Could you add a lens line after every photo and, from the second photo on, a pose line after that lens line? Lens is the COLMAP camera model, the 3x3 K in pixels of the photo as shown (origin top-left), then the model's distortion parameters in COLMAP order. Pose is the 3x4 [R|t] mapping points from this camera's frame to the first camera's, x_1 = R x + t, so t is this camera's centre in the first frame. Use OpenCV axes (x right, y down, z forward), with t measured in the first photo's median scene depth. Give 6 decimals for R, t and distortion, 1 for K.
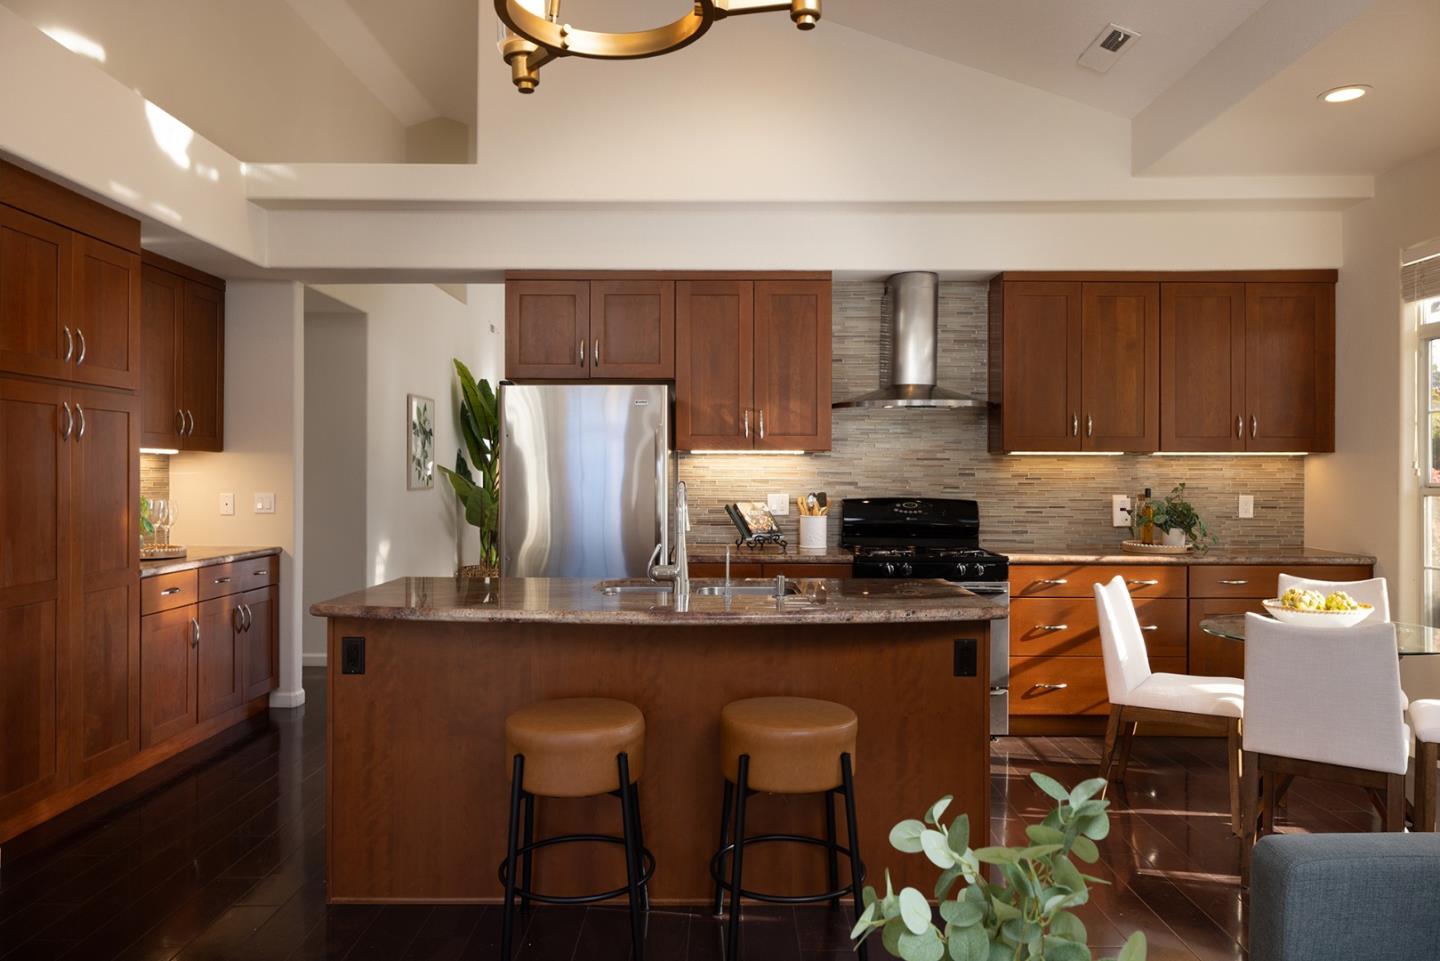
lens RADIAL K [[976.4, 0, 720.6], [0, 976.4, 473.2], [0, 0, 1]] dist [-0.010734, -0.005838]
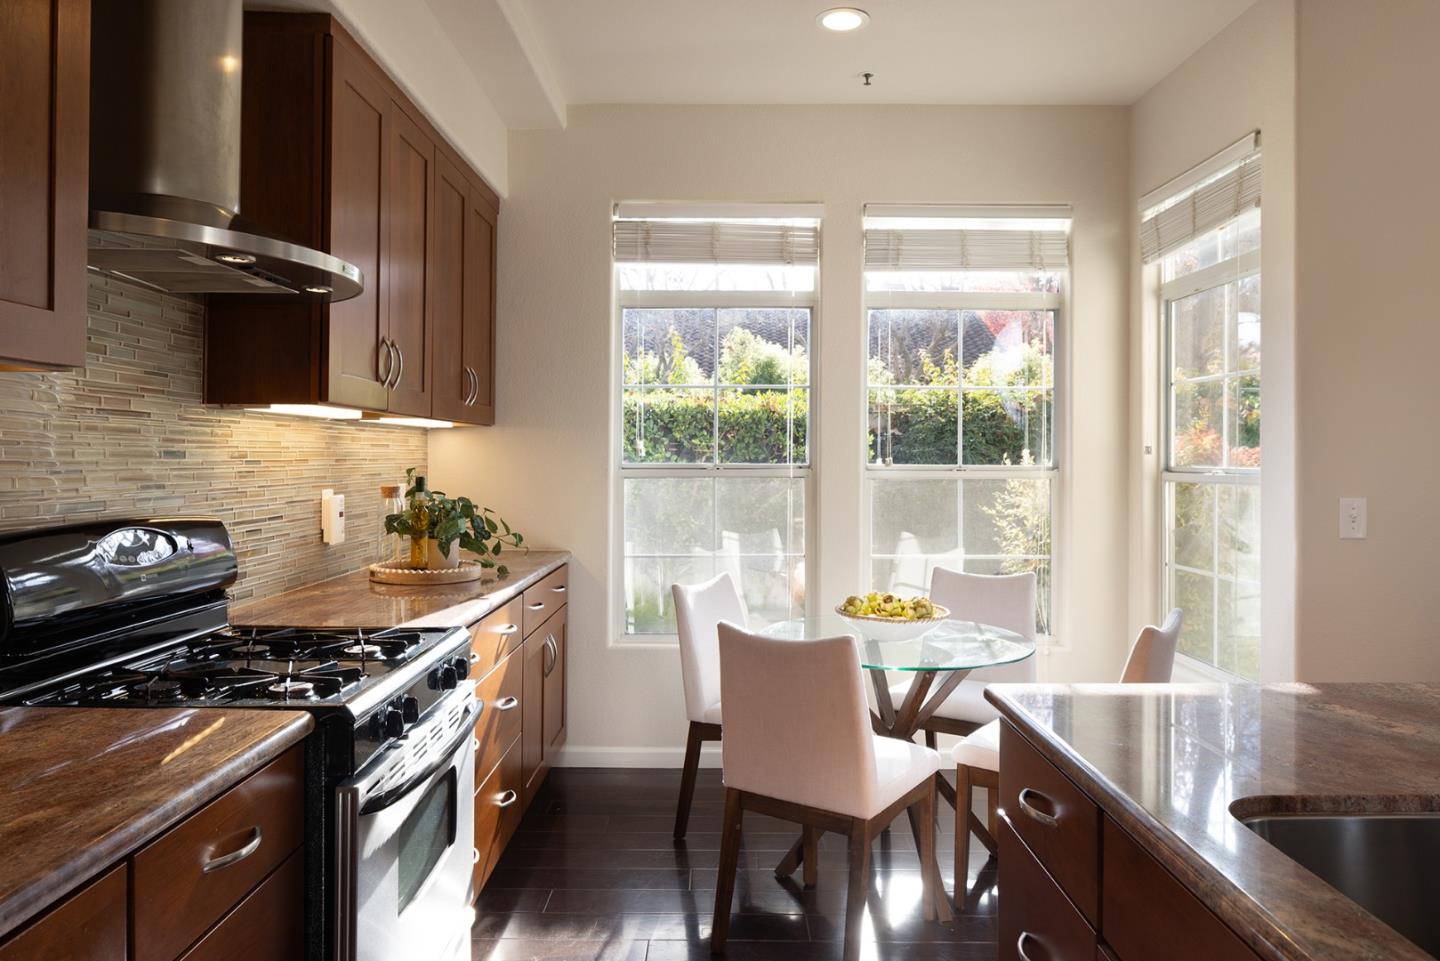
lens RADIAL K [[976.4, 0, 720.2], [0, 976.4, 469.1], [0, 0, 1]] dist [-0.010734, -0.005838]
pose [[-0.013354, -0.016911, 0.999768, -0.165276], [-0.007106, 0.999833, 0.016817, -0.000831], [-0.999886, -0.006879, -0.013472, 0.779398]]
